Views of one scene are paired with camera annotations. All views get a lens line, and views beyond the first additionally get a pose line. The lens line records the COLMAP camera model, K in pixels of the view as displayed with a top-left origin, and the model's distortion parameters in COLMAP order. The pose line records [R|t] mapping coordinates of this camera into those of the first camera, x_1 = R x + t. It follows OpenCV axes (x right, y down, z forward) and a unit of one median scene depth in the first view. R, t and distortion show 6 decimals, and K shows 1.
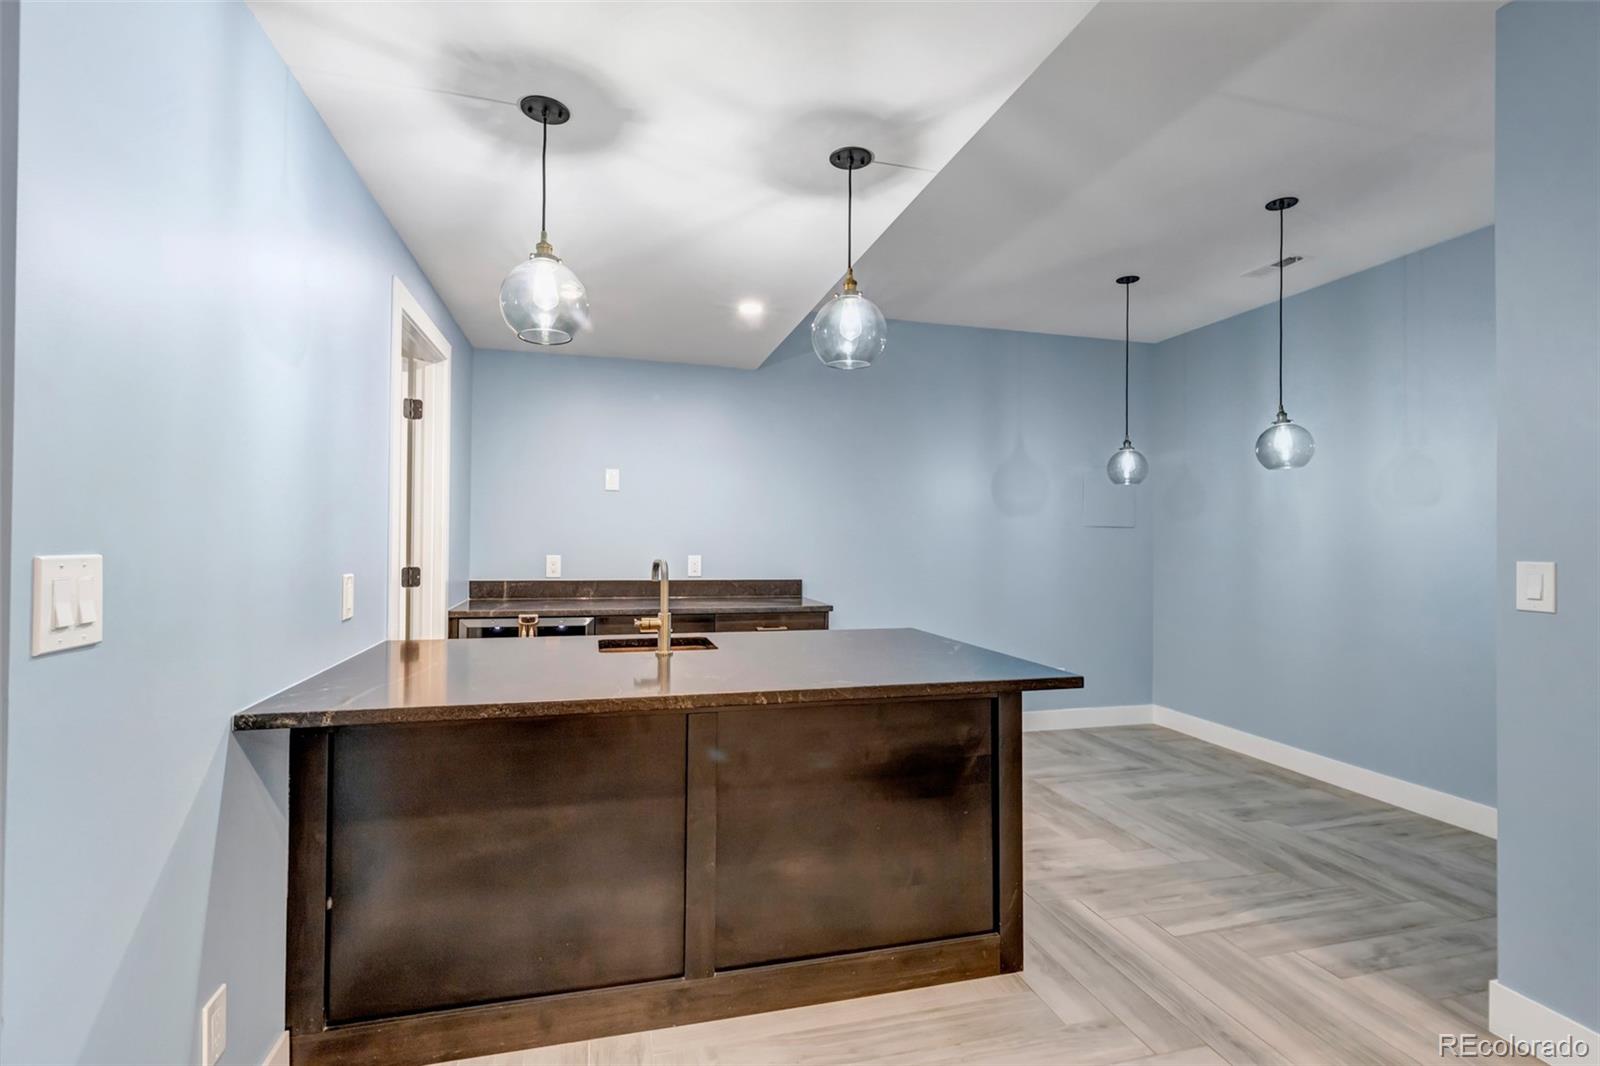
lens RADIAL K [[733.3, 0, 799.7], [0, 733.3, 533.9], [0, 0, 1]] dist [0.004817, -0.000653]
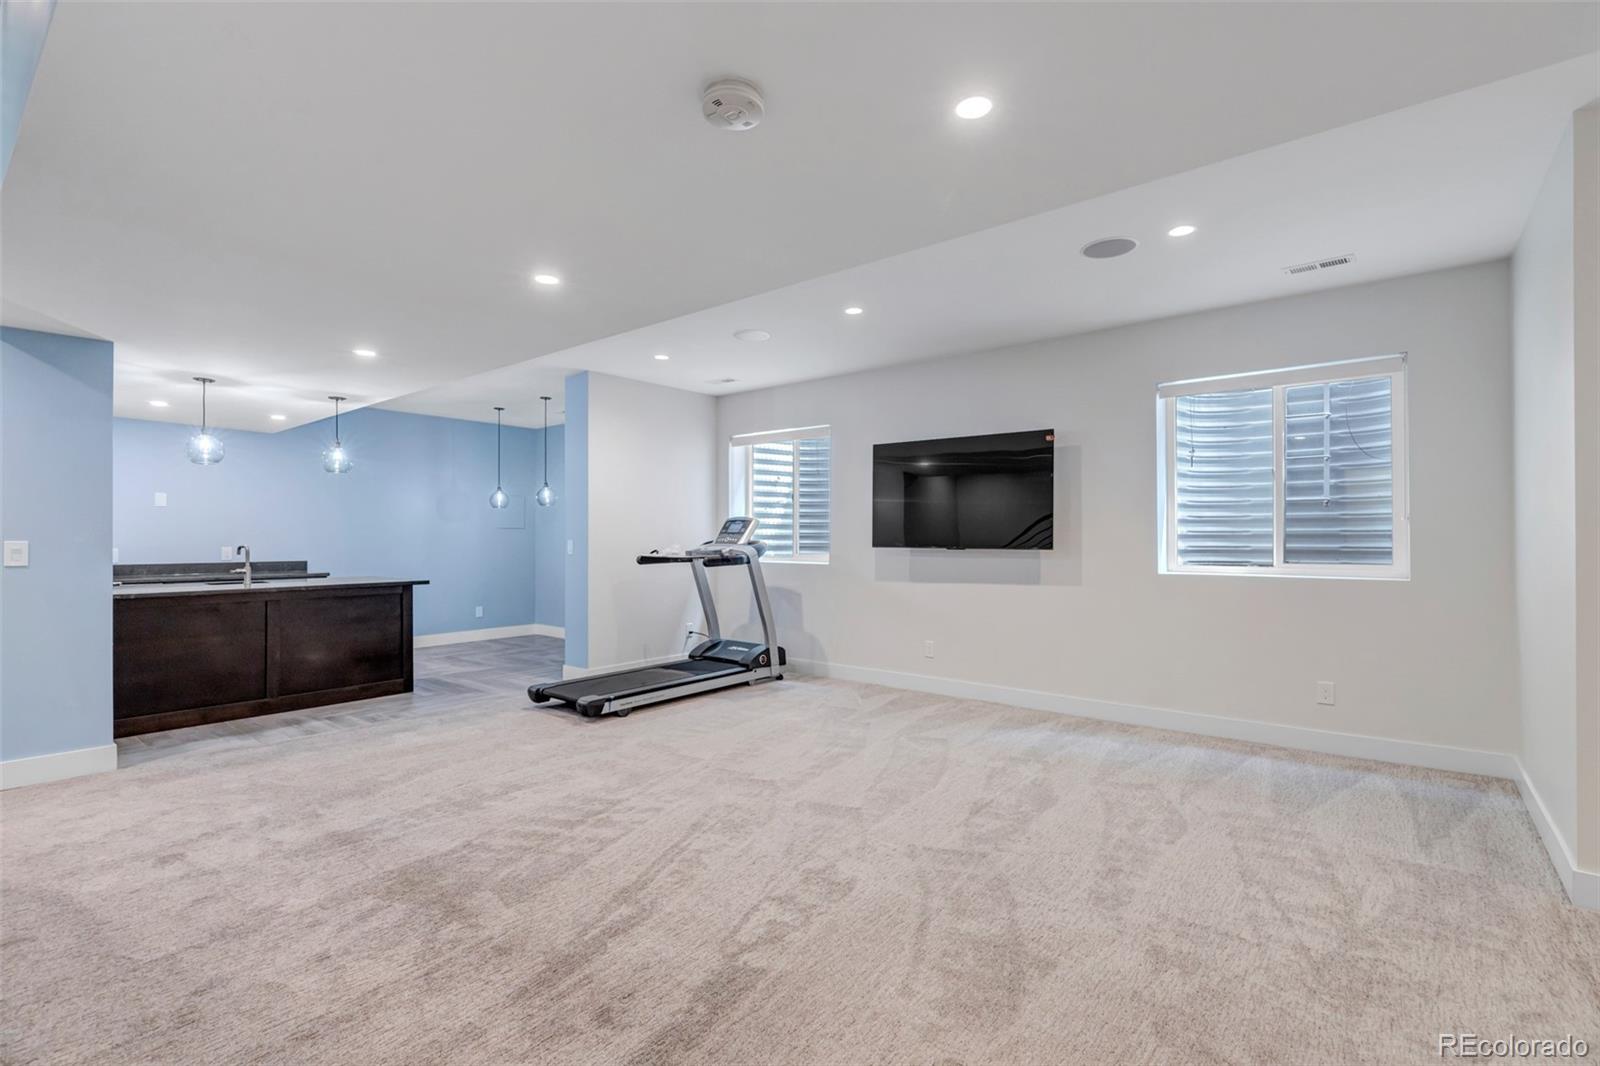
lens RADIAL K [[733.3, 0, 798.6], [0, 733.3, 535.4], [0, 0, 1]] dist [0.004817, -0.000653]
pose [[0.815070, -0.006623, 0.579325, -0.108131], [0.003397, 0.999972, 0.006652, -0.004767], [-0.579353, -0.003454, 0.815070, -2.035470]]
